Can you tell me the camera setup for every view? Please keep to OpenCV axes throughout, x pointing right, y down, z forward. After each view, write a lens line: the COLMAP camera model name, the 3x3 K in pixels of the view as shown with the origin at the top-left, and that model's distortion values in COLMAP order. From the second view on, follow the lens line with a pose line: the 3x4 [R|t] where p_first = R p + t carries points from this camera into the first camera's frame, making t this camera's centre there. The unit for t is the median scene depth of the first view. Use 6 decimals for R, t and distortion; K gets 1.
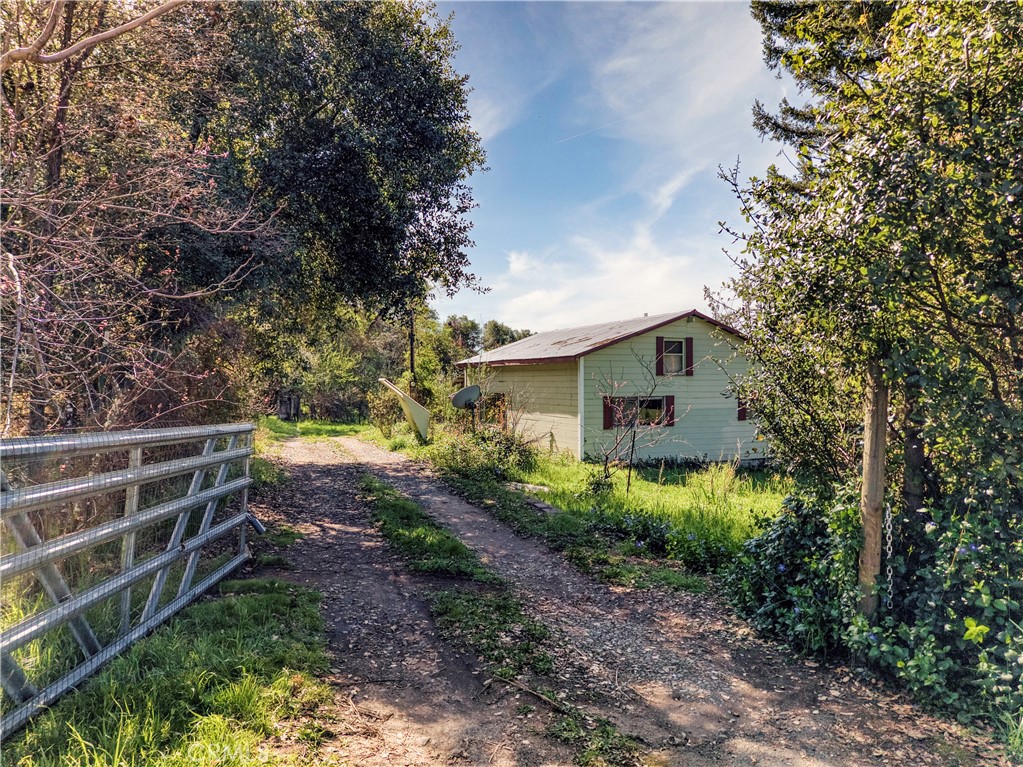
lens RADIAL K [[699.4, 0, 511.5], [0, 699.4, 383.5], [0, 0, 1]] dist [0.008933, 0.001181]
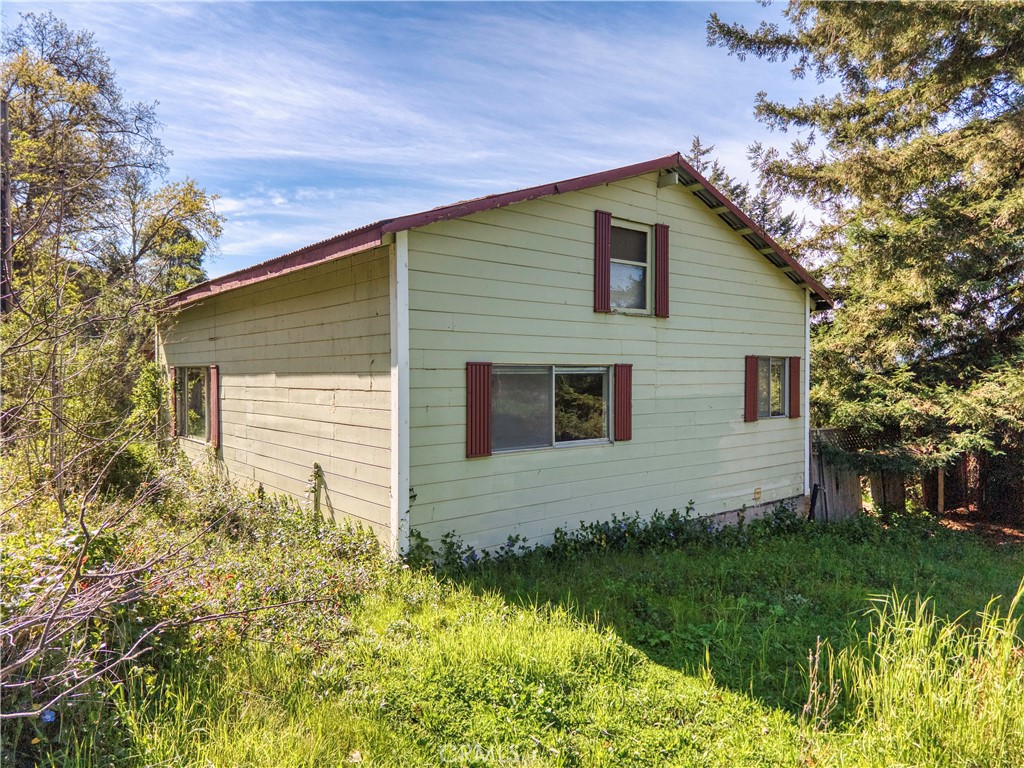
lens RADIAL K [[700.1, 0, 512.0], [0, 700.1, 384.0], [0, 0, 1]] dist [0.008933, 0.001181]
pose [[0.964650, -0.002967, 0.263518, 0.060247], [-0.000040, 0.999935, 0.011402, 0.024239], [-0.263534, -0.011010, 0.964587, 0.632371]]
